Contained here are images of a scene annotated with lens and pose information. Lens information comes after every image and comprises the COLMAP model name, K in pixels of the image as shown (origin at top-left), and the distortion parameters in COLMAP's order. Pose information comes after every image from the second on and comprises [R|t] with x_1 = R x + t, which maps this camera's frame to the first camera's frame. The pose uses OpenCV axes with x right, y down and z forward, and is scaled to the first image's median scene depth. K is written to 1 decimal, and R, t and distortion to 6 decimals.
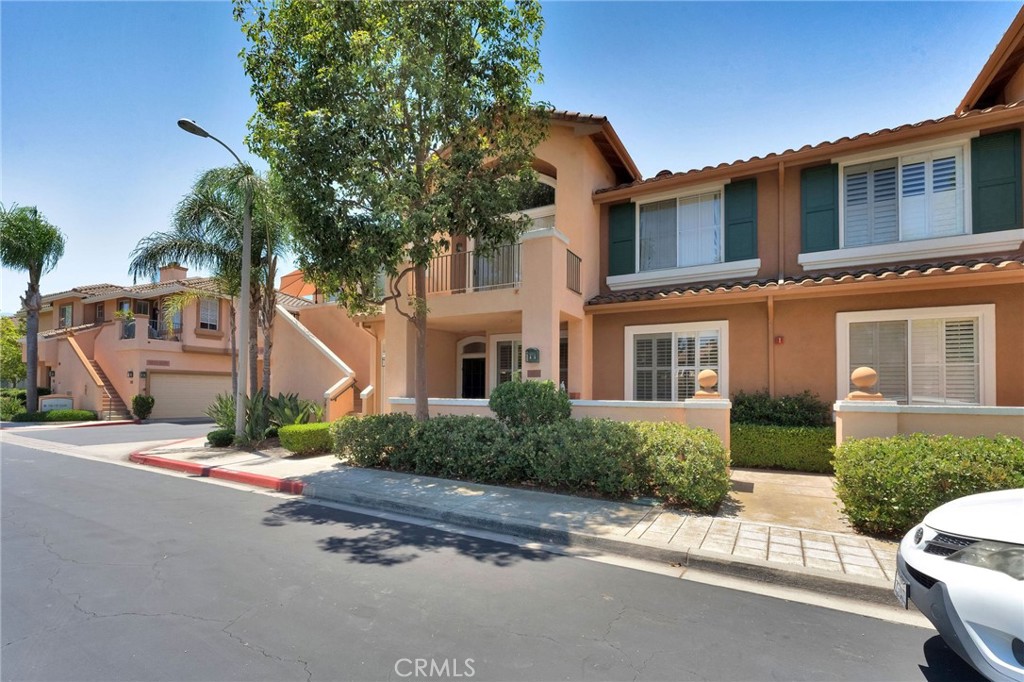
lens RADIAL K [[469.4, 0, 511.8], [0, 469.4, 343.6], [0, 0, 1]] dist [0.002147, -0.000336]
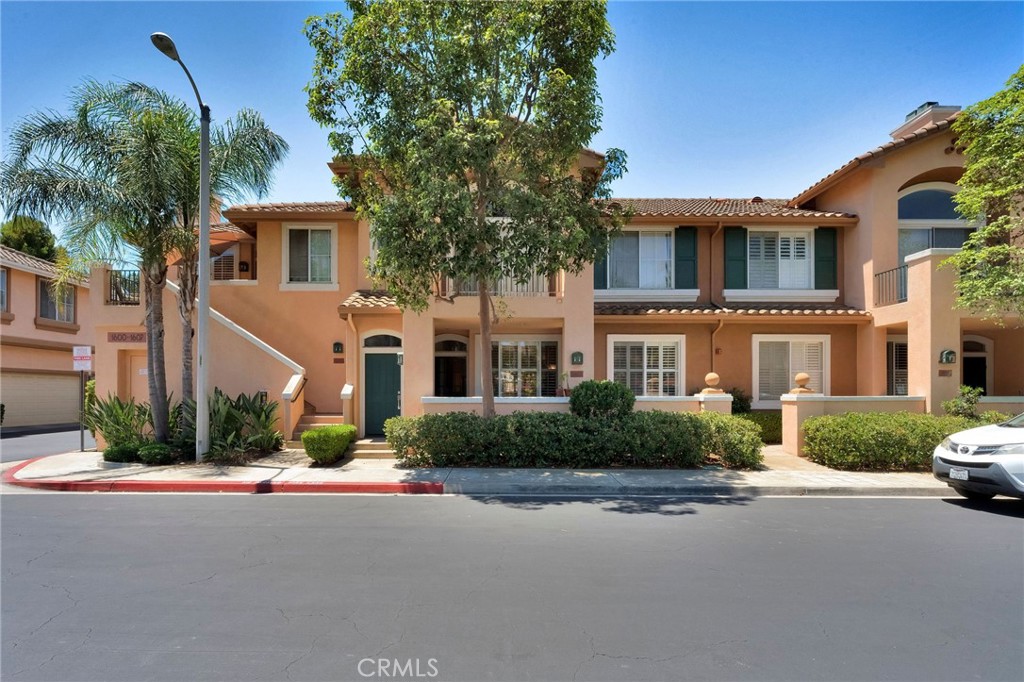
lens RADIAL K [[531.9, 0, 512.1], [0, 531.9, 341.0], [0, 0, 1]] dist [-0.003081, -0.000065]
pose [[0.863861, 0.039429, 0.502184, -0.744731], [-0.046146, 0.998934, 0.000949, -0.011394], [-0.501612, -0.023993, 0.864760, -0.046976]]
